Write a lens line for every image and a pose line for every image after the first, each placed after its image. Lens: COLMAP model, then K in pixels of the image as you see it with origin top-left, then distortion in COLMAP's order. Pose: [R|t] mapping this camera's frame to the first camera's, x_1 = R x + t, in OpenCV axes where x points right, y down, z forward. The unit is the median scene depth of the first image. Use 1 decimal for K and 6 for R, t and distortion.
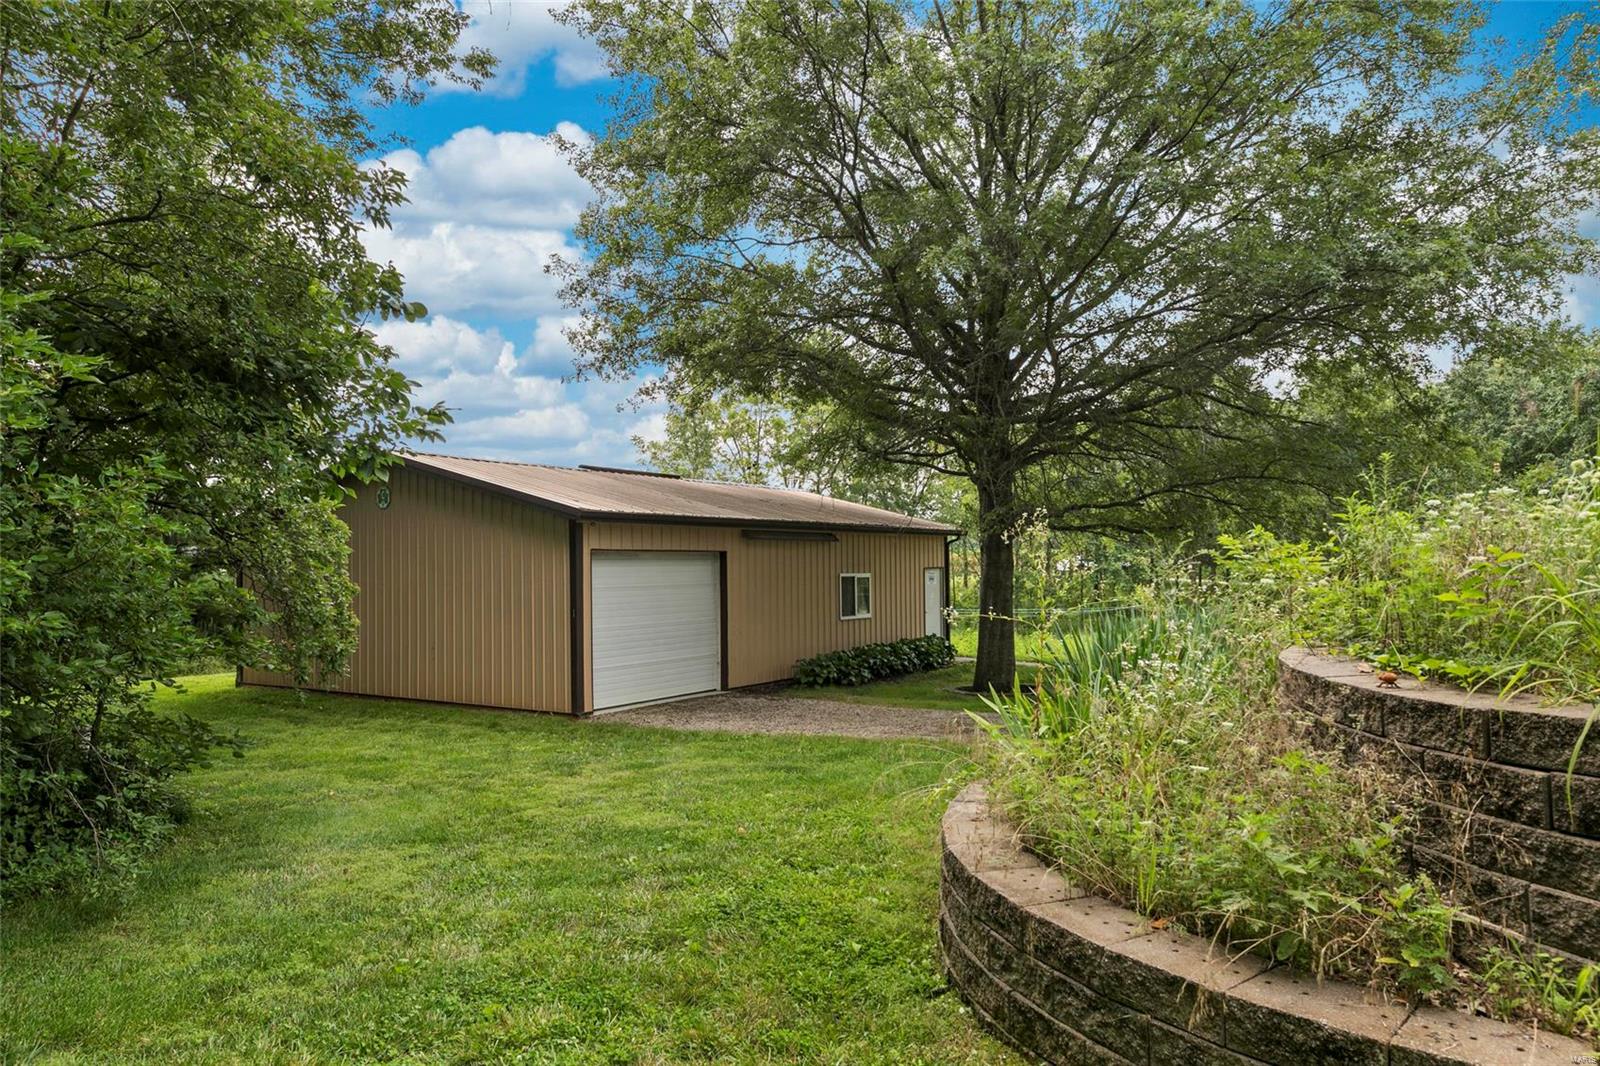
lens RADIAL K [[1072.9, 0, 799.8], [0, 1072.9, 538.7], [0, 0, 1]] dist [0.005556, 0.000593]
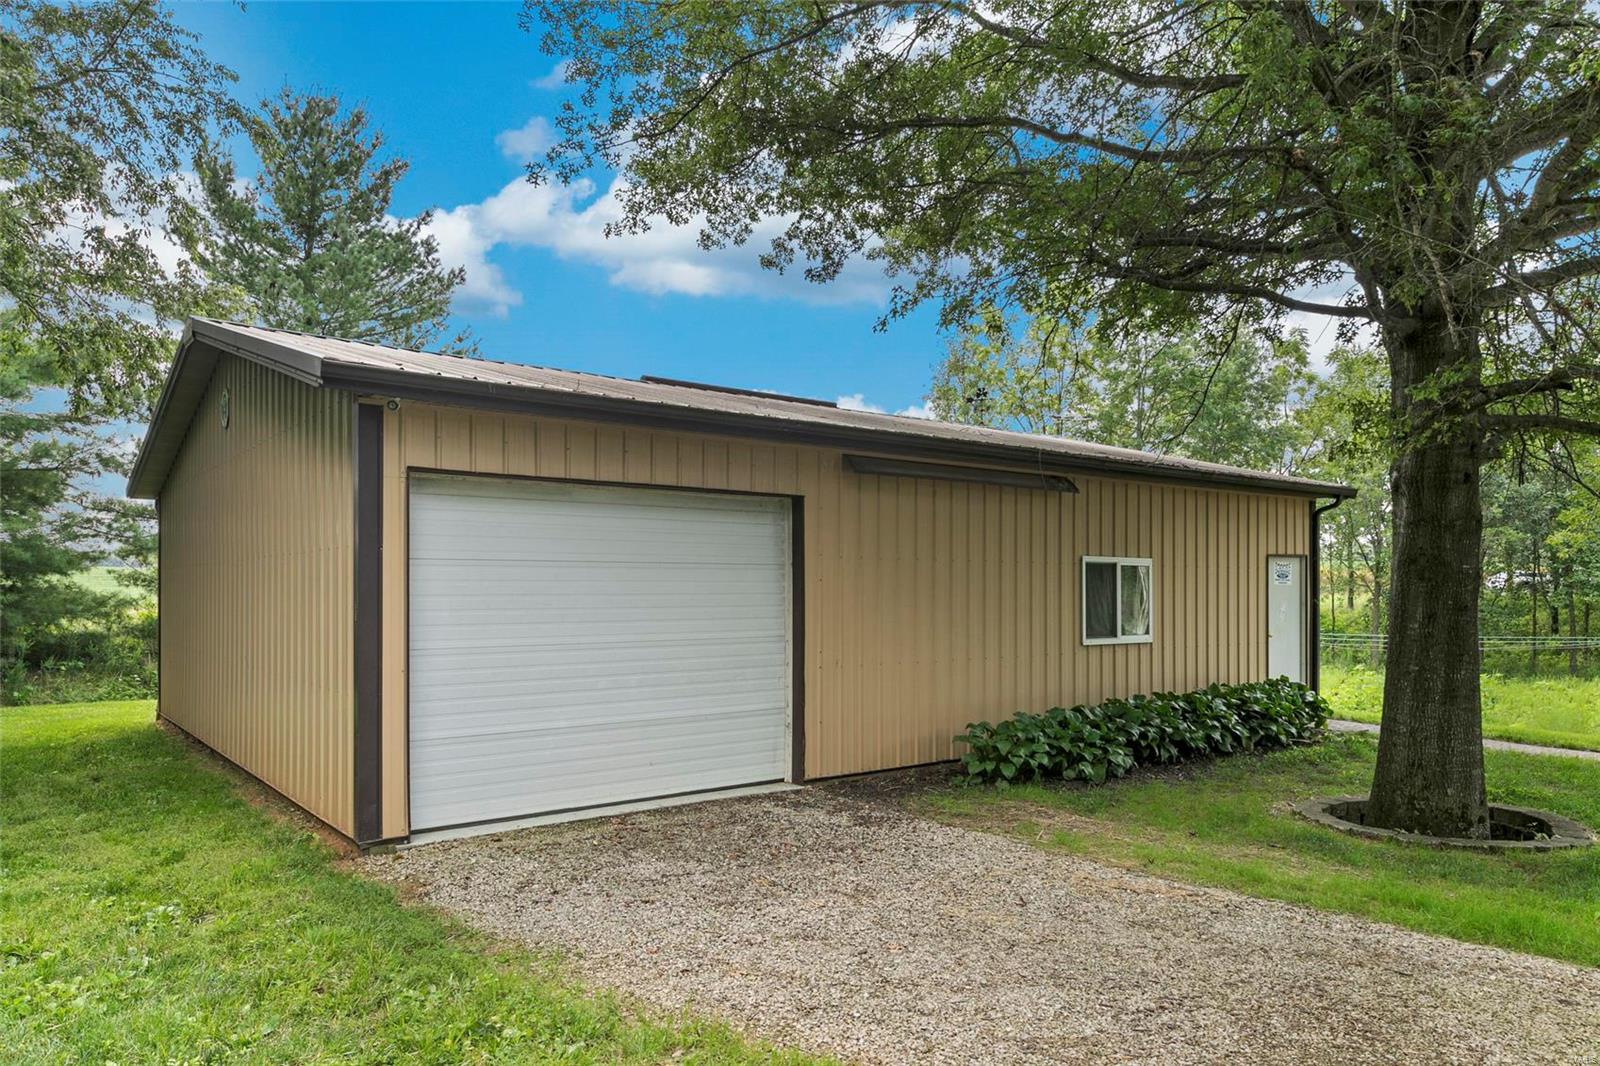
lens RADIAL K [[1072.9, 0, 797.9], [0, 1072.9, 586.7], [0, 0, 1]] dist [0.005556, 0.000593]
pose [[0.948833, 0.004351, -0.315749, 0.072934], [0.001820, 0.999813, 0.019248, 0.038298], [0.315773, -0.018838, 0.948648, 0.479448]]
